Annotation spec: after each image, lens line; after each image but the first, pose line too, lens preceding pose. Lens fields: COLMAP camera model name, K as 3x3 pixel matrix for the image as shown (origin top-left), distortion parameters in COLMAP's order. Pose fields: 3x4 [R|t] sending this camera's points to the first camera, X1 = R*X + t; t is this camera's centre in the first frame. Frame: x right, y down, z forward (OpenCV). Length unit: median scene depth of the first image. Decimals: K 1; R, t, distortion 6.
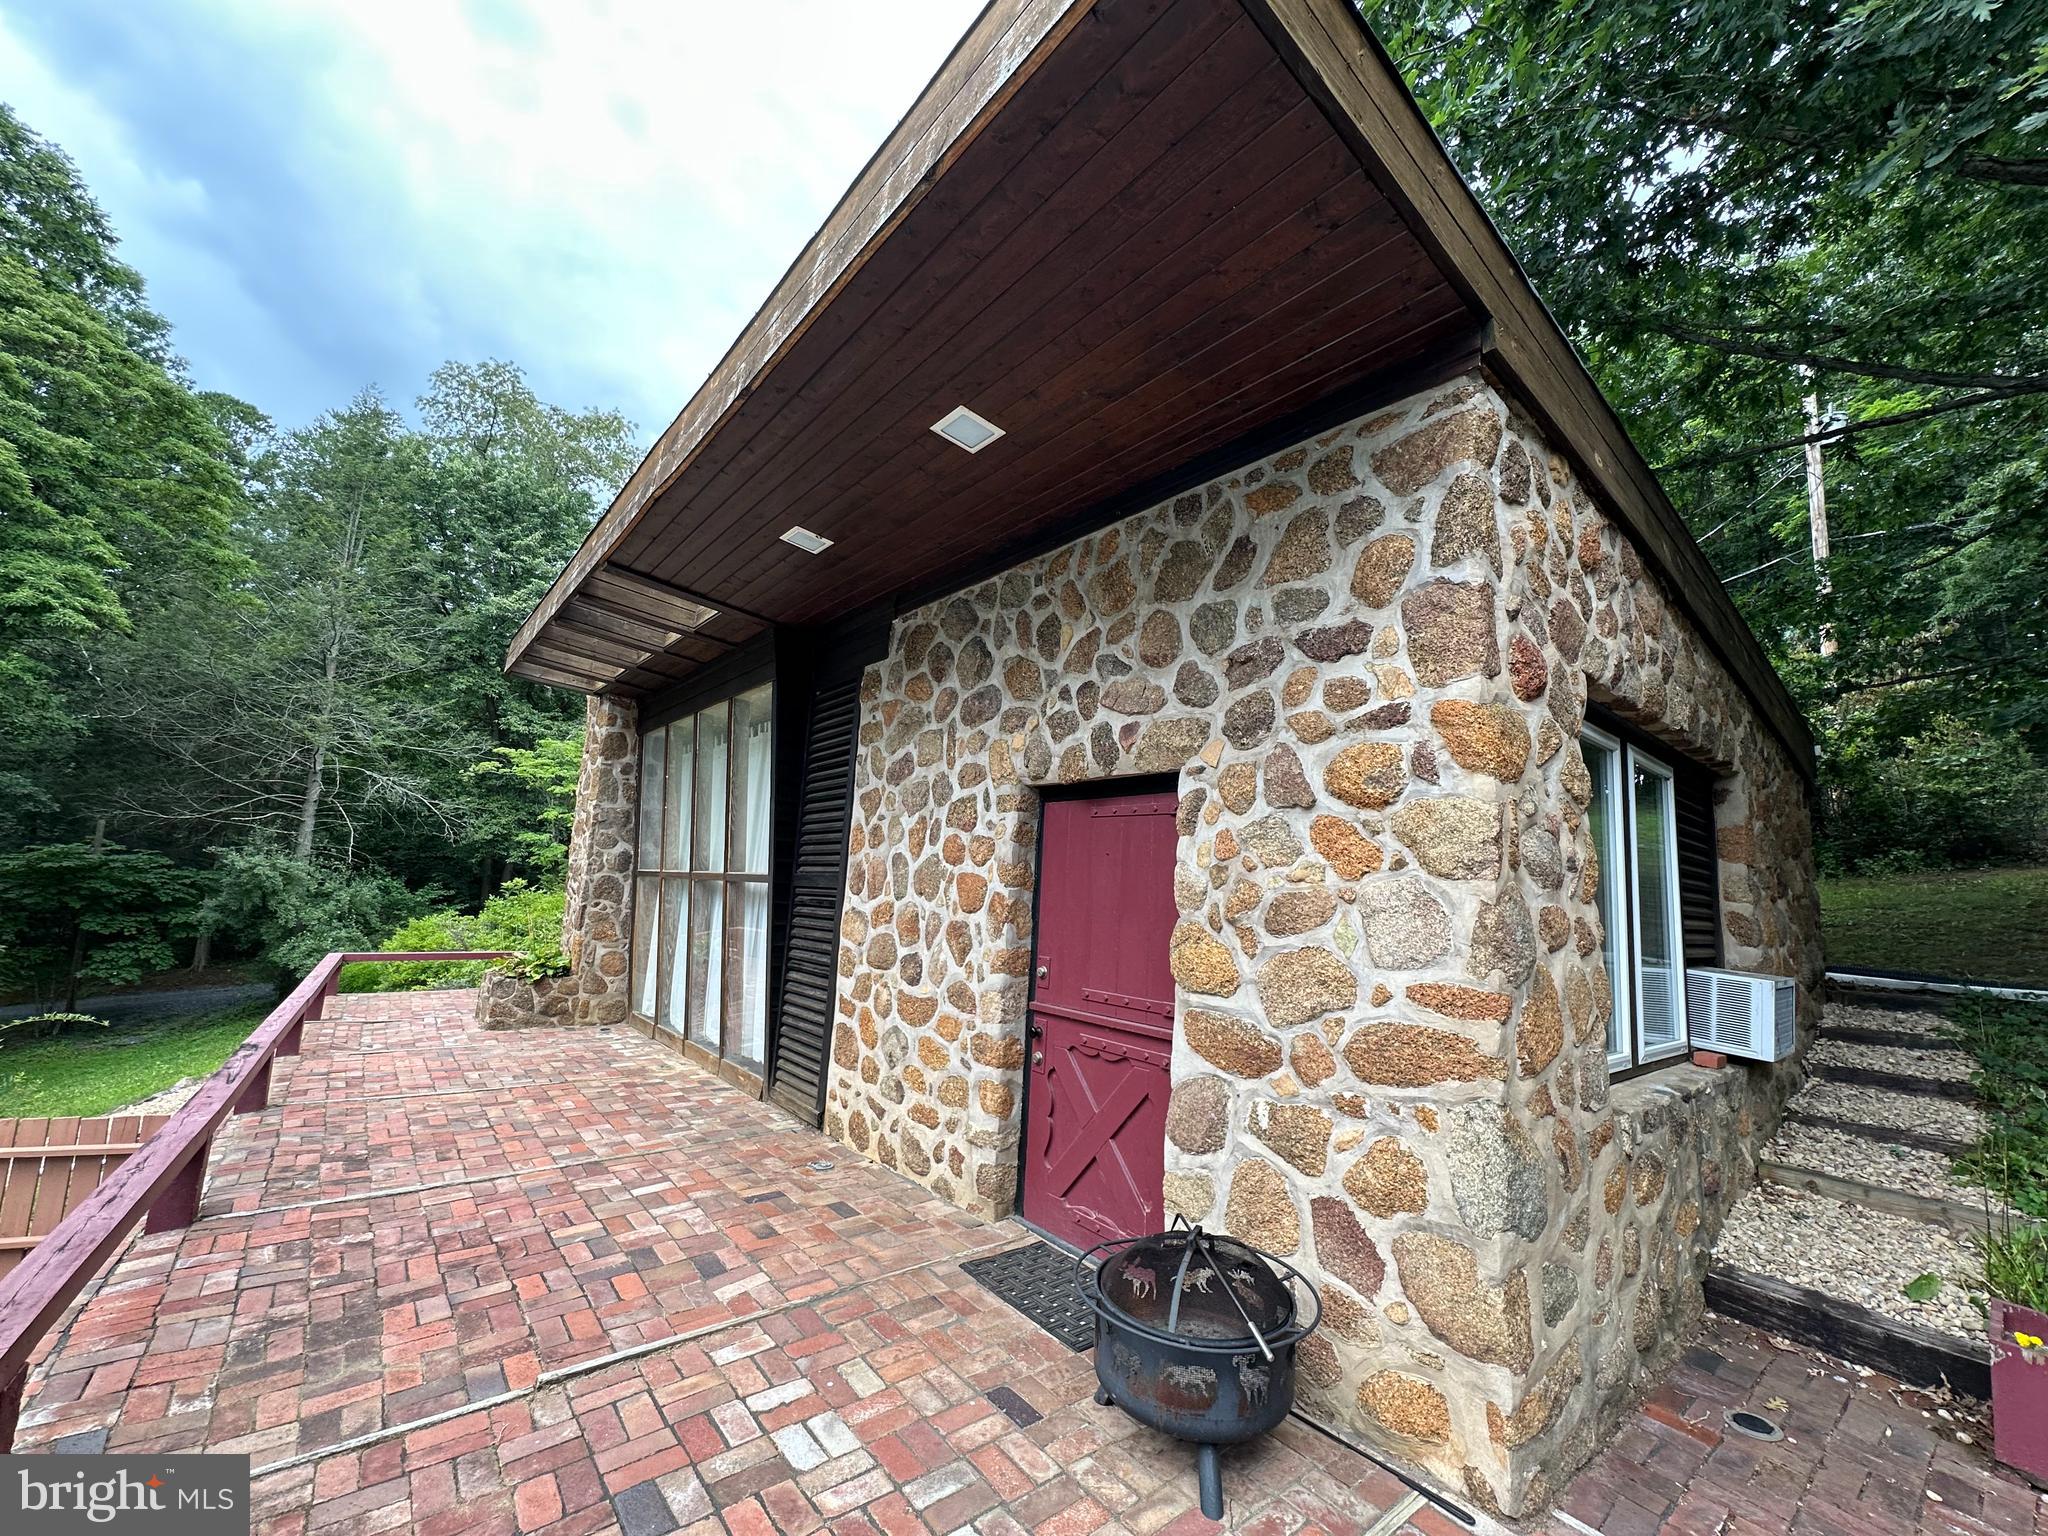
lens RADIAL K [[825.0, 0, 1023.8], [0, 825.0, 768.4], [0, 0, 1]] dist [-0.002613, 0.000534]
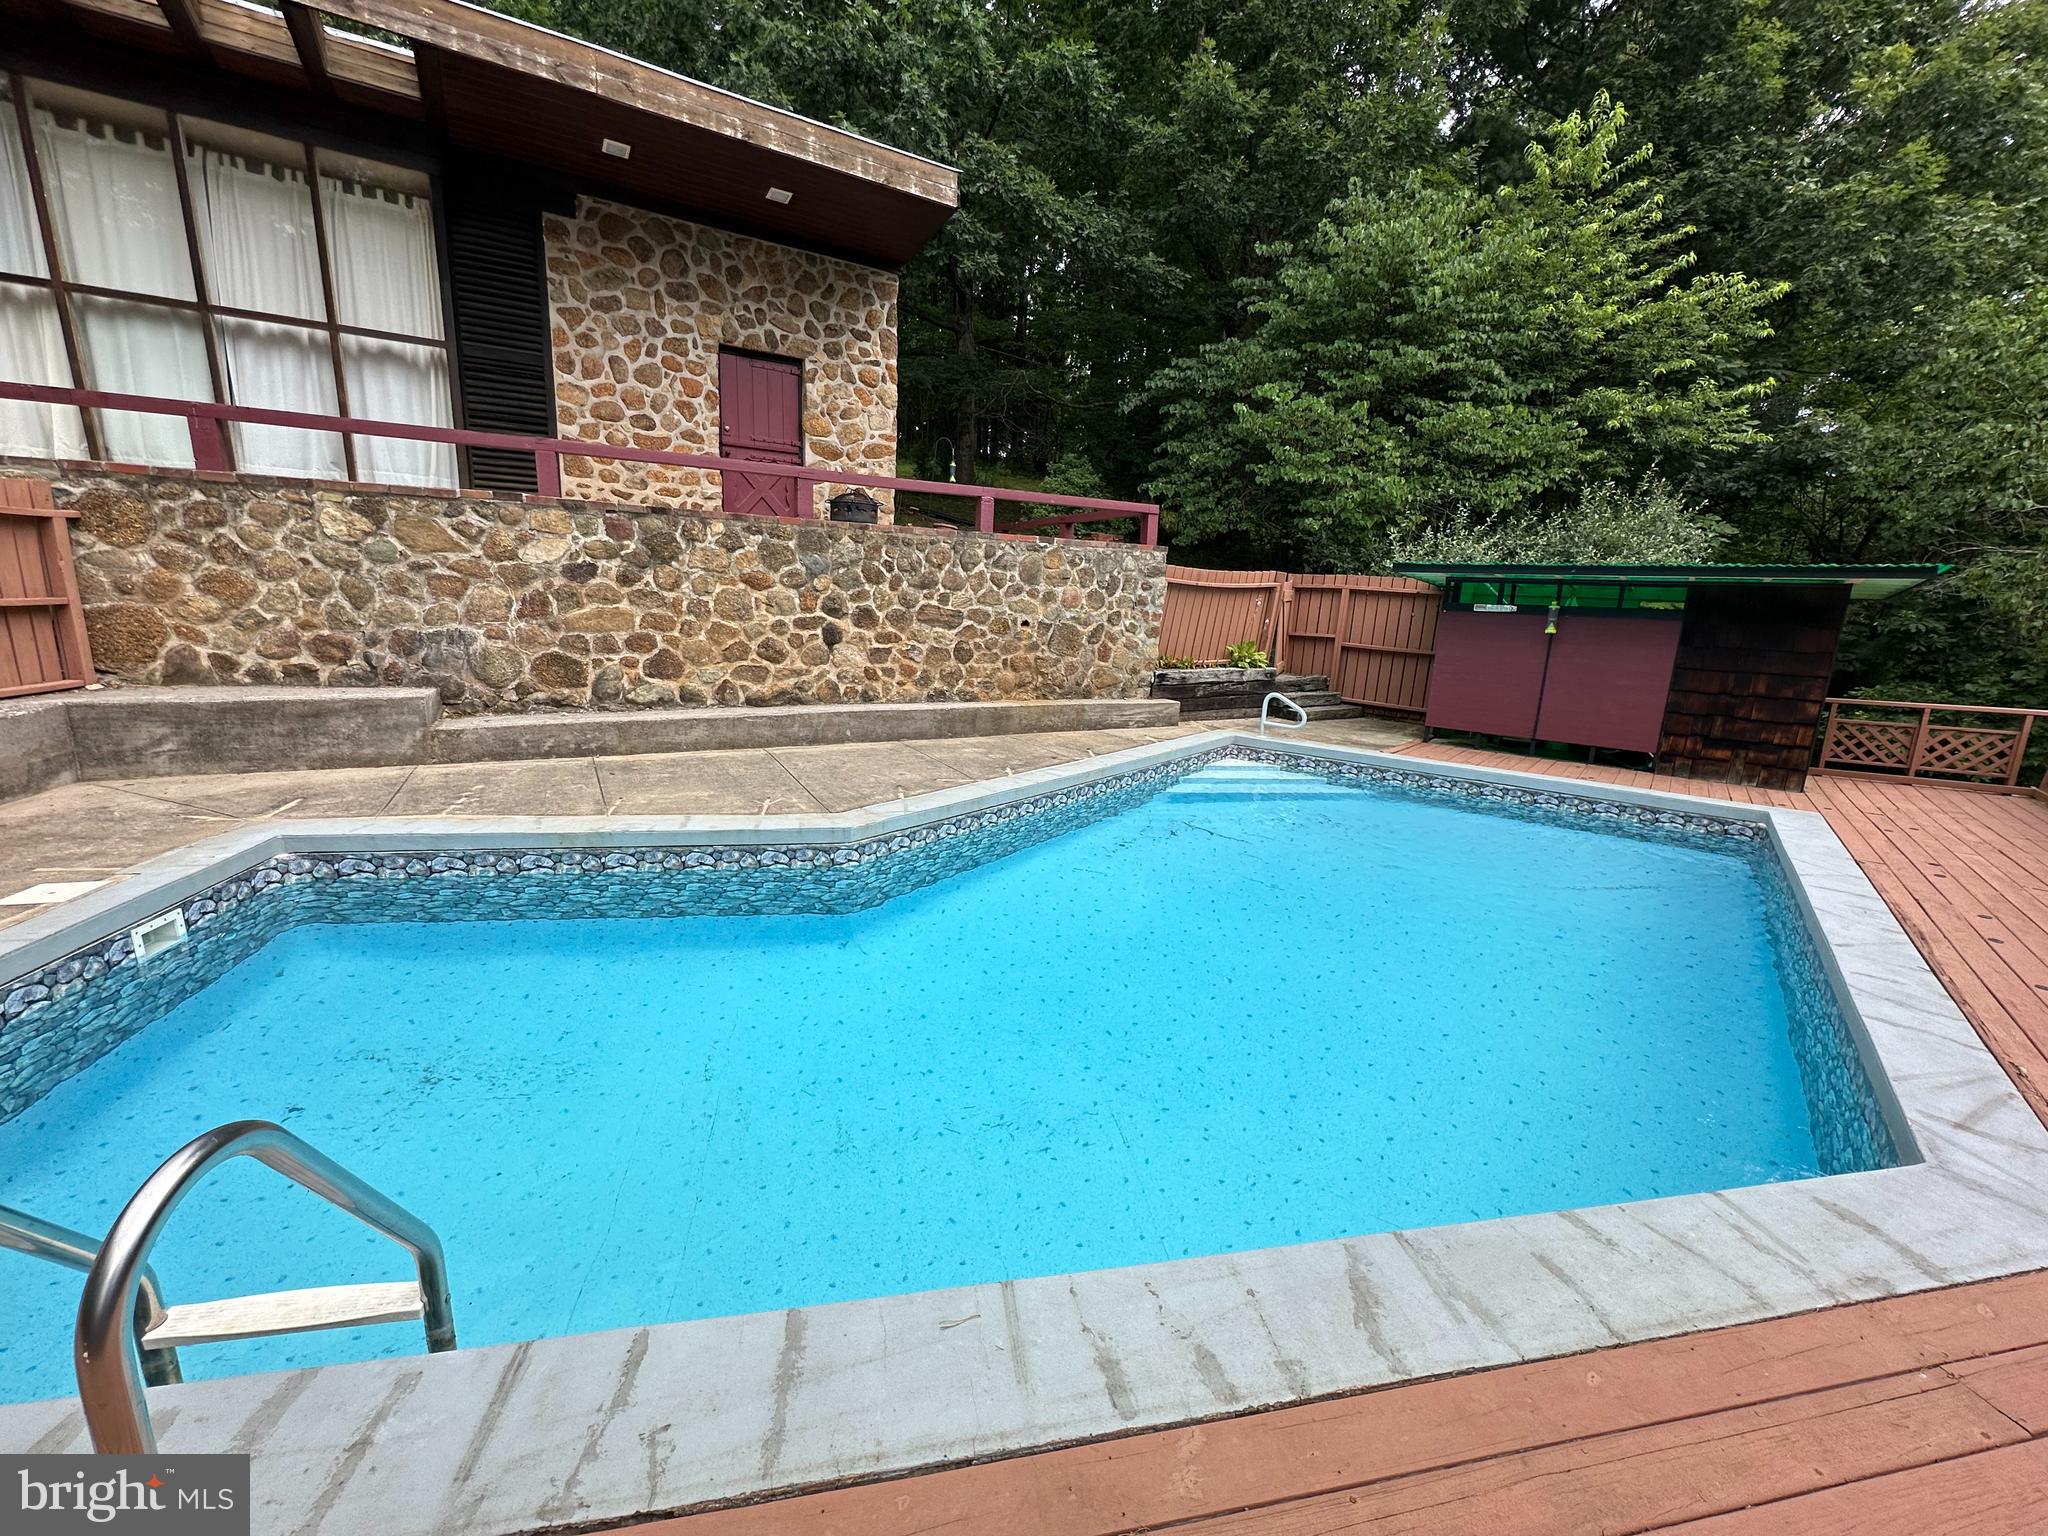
lens RADIAL K [[825.0, 0, 1024.4], [0, 825.0, 767.7], [0, 0, 1]] dist [-0.002613, 0.000534]
pose [[0.141492, -0.254053, 0.956785, -2.464712], [-0.185830, 0.942510, 0.277744, 0.353456], [-0.972341, -0.217097, 0.086147, -0.294661]]
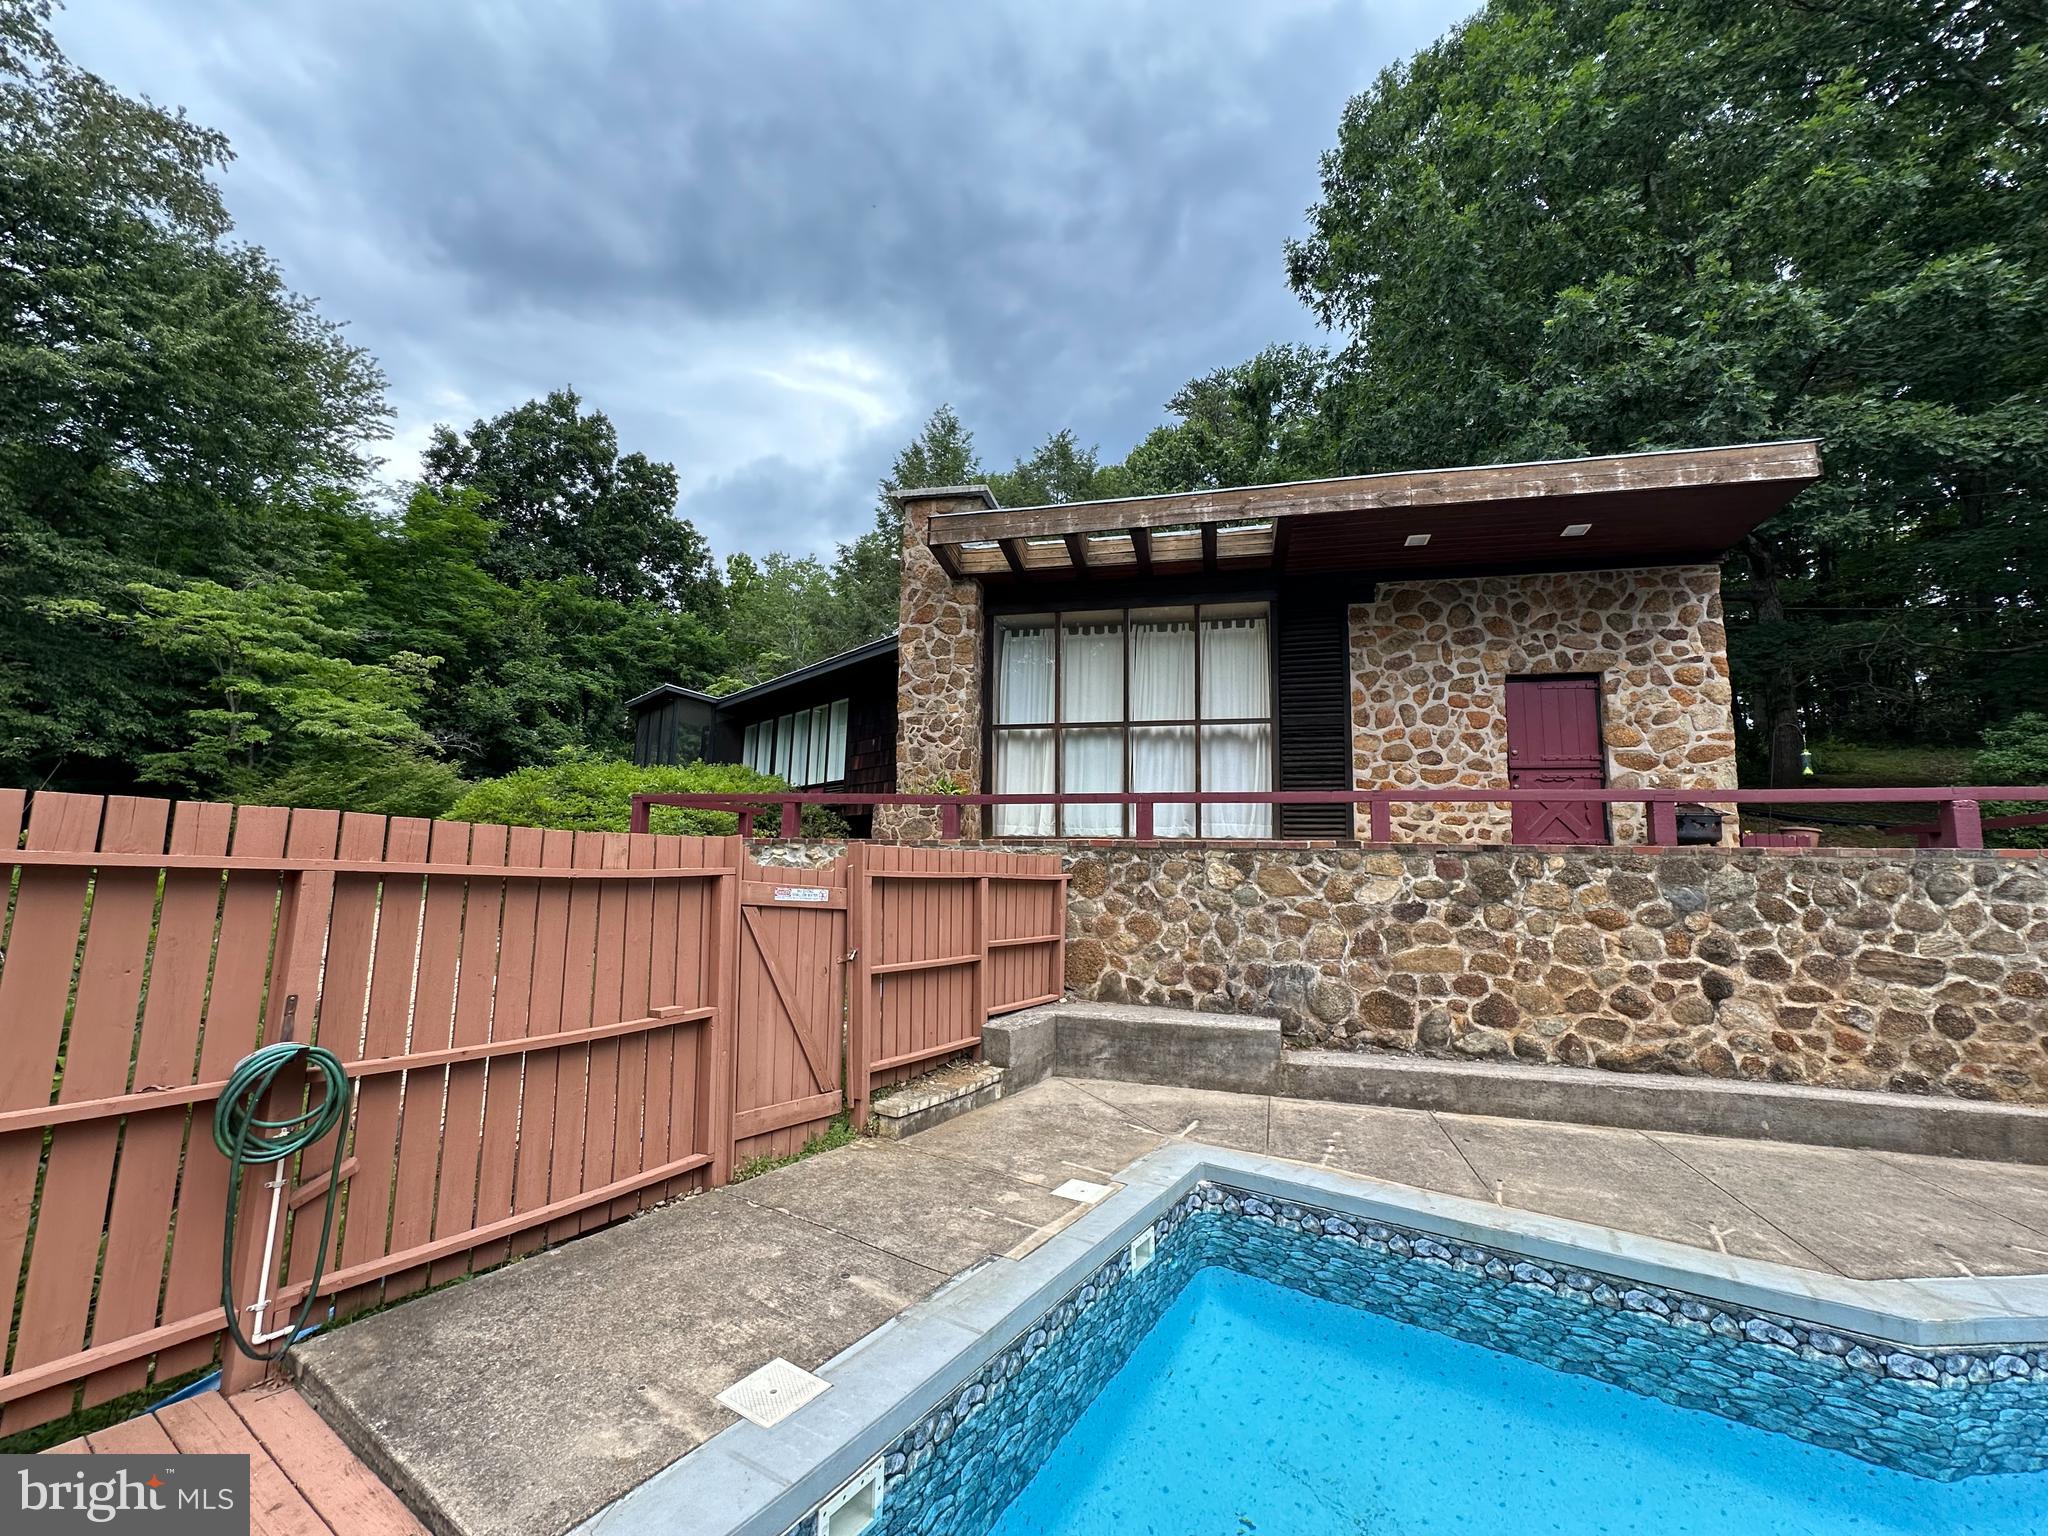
lens RADIAL K [[825.0, 0, 1023.1], [0, 825.0, 766.4], [0, 0, 1]] dist [-0.002613, 0.000534]
pose [[0.797860, 0.041321, 0.601426, -2.550197], [-0.070648, 0.997183, 0.025211, 0.328051], [-0.598689, -0.062604, 0.798531, -0.055464]]
